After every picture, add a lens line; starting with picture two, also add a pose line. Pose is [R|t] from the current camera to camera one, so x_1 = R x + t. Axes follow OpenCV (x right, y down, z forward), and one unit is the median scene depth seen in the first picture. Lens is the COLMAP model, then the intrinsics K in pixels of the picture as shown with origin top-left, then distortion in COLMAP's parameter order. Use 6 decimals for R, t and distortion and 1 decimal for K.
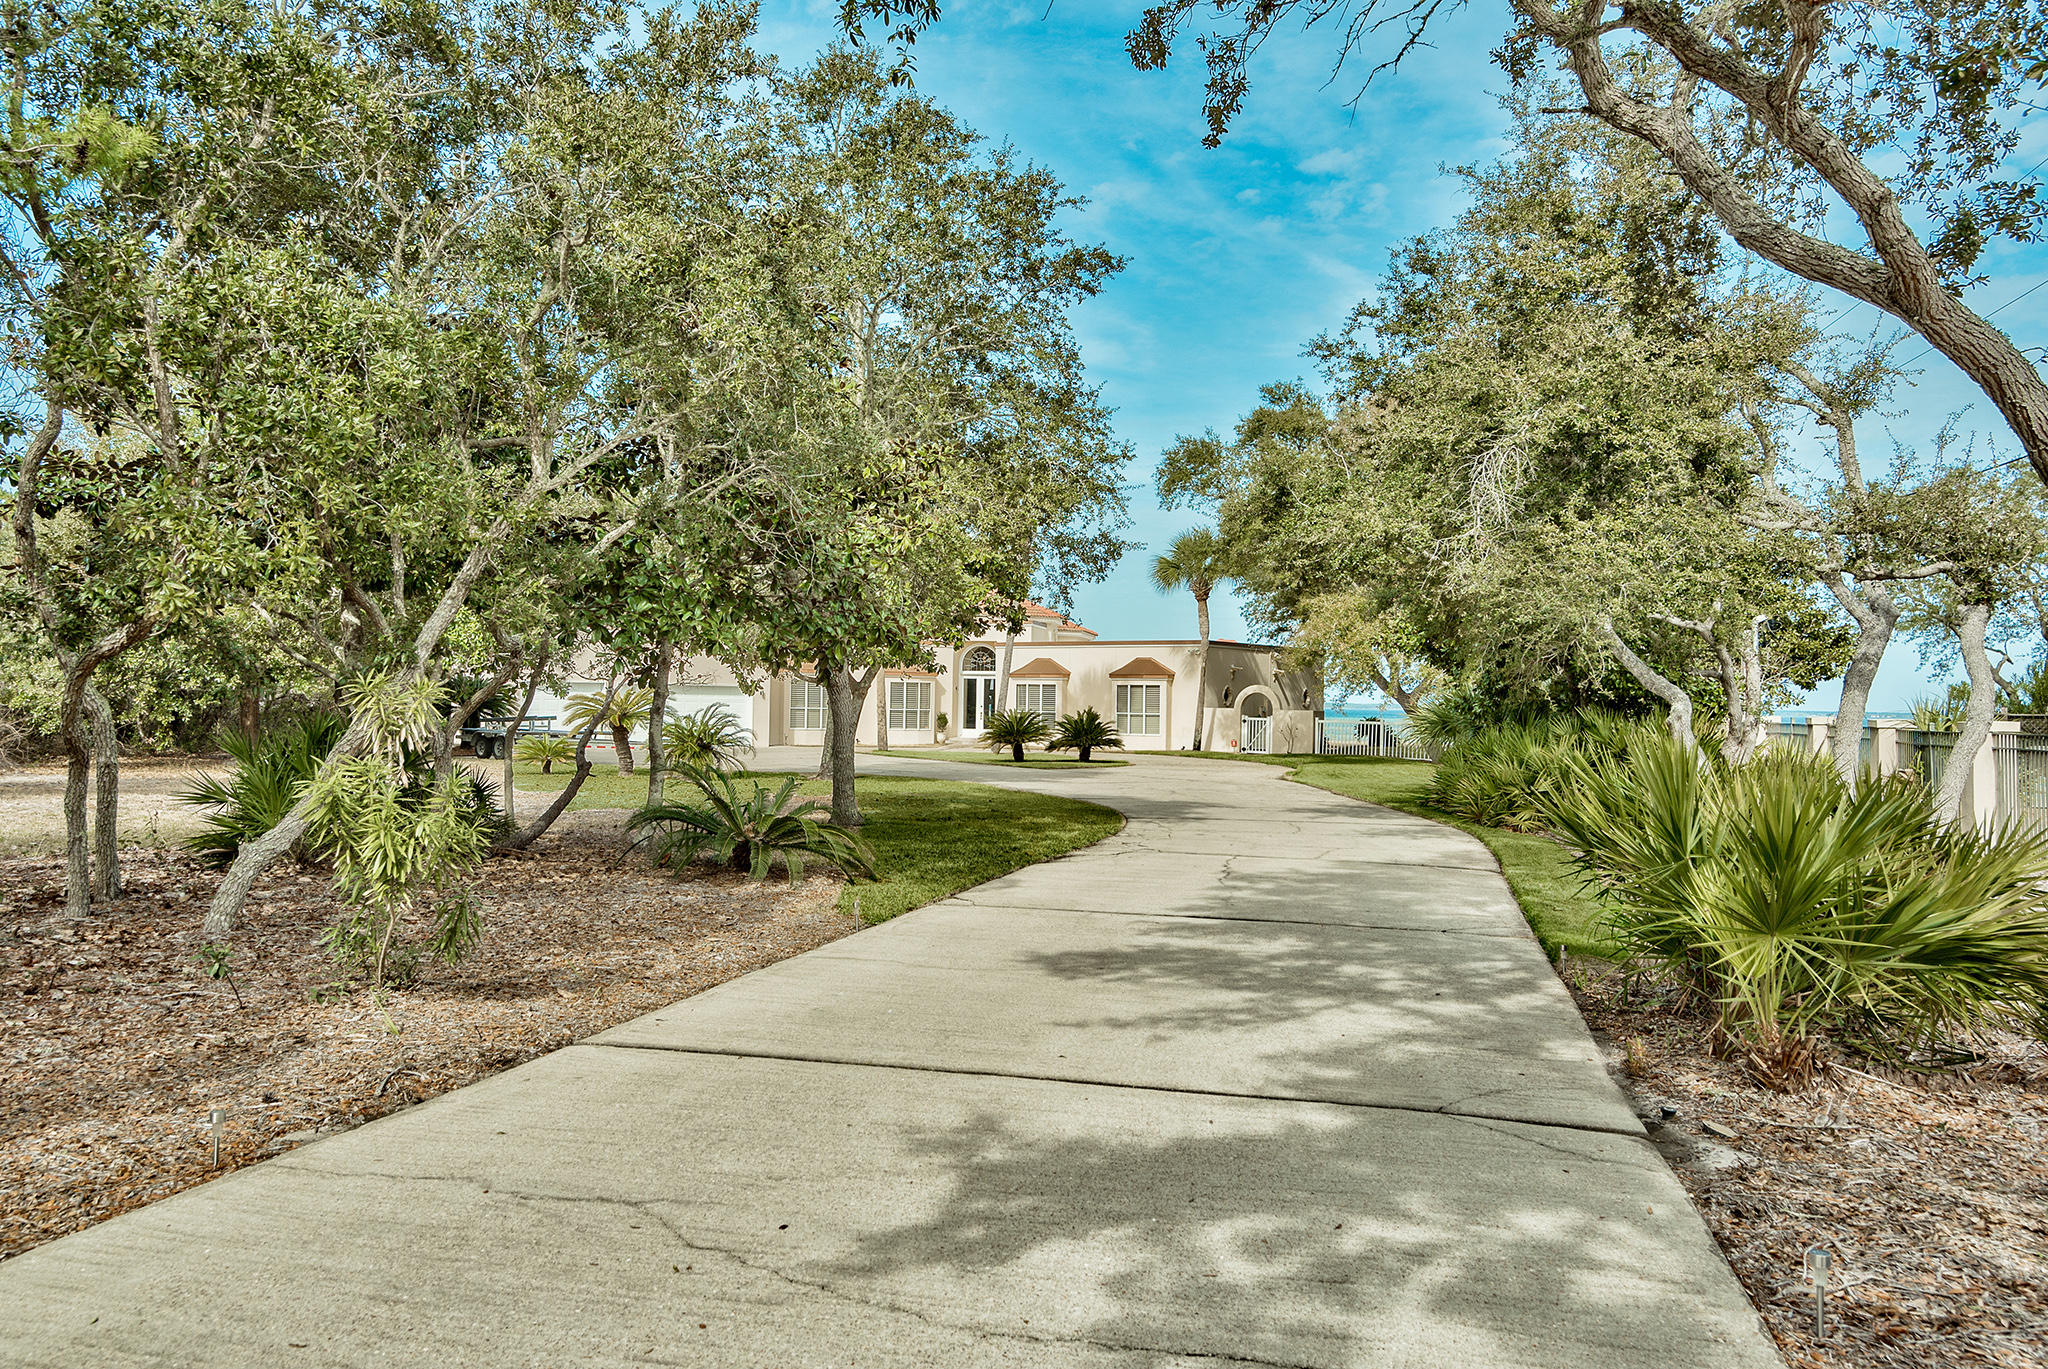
lens RADIAL K [[1631.9, 0, 1019.7], [0, 1631.9, 679.9], [0, 0, 1]] dist [0.049454, 0.008155]
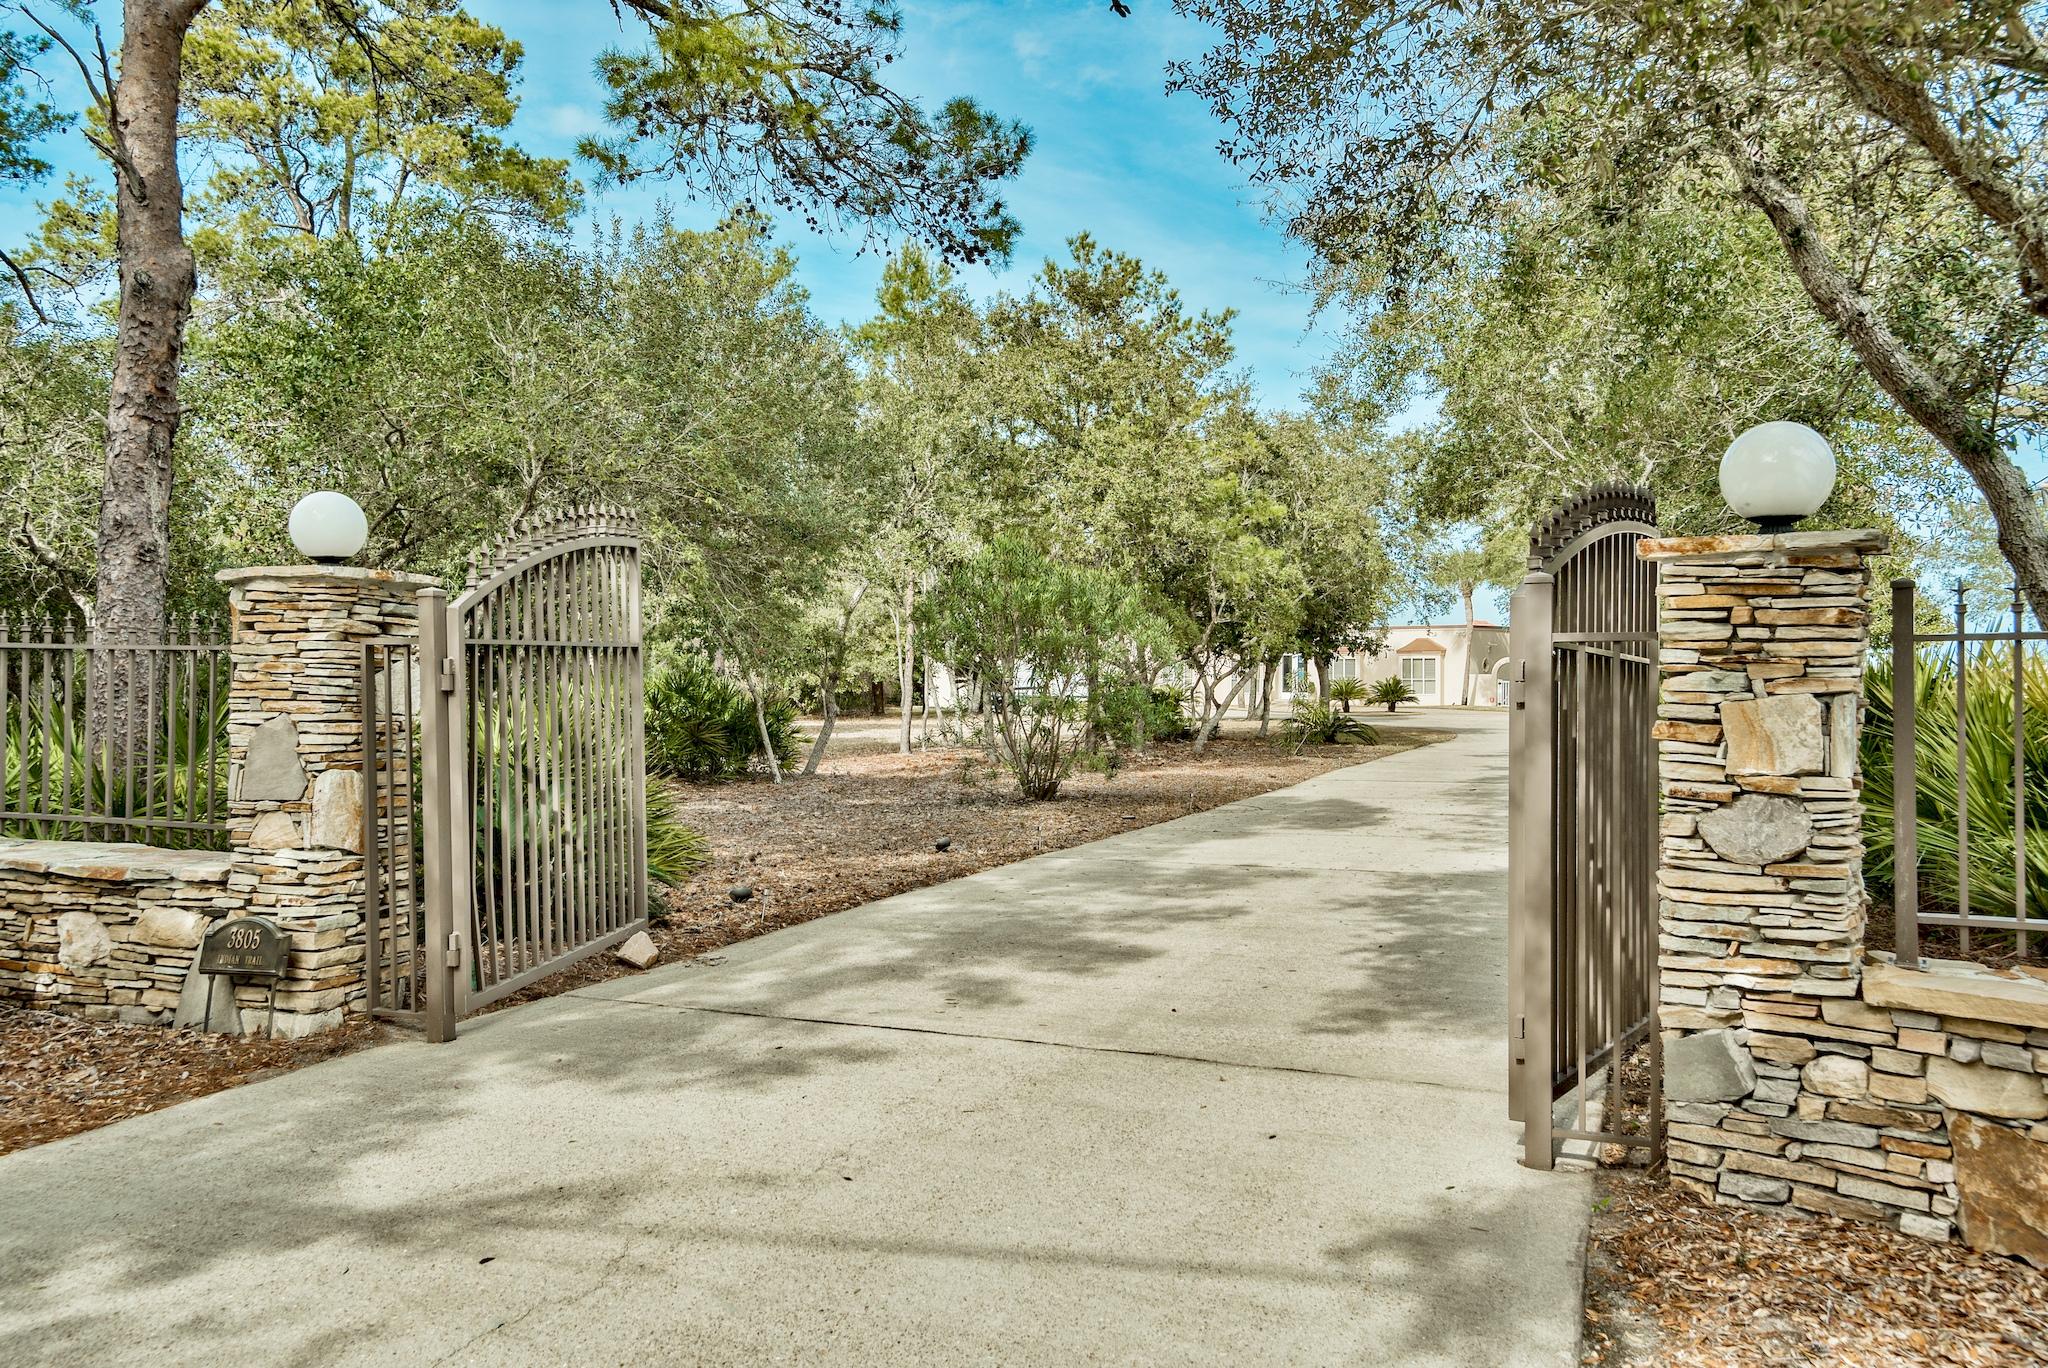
lens RADIAL K [[1631.9, 0, 1006.7], [0, 1631.9, 676.8], [0, 0, 1]] dist [0.049454, 0.008155]
pose [[0.989712, -0.016661, -0.142098, -0.078257], [0.018790, 0.999730, 0.013656, -0.007284], [0.141832, -0.016186, 0.989758, -0.431467]]
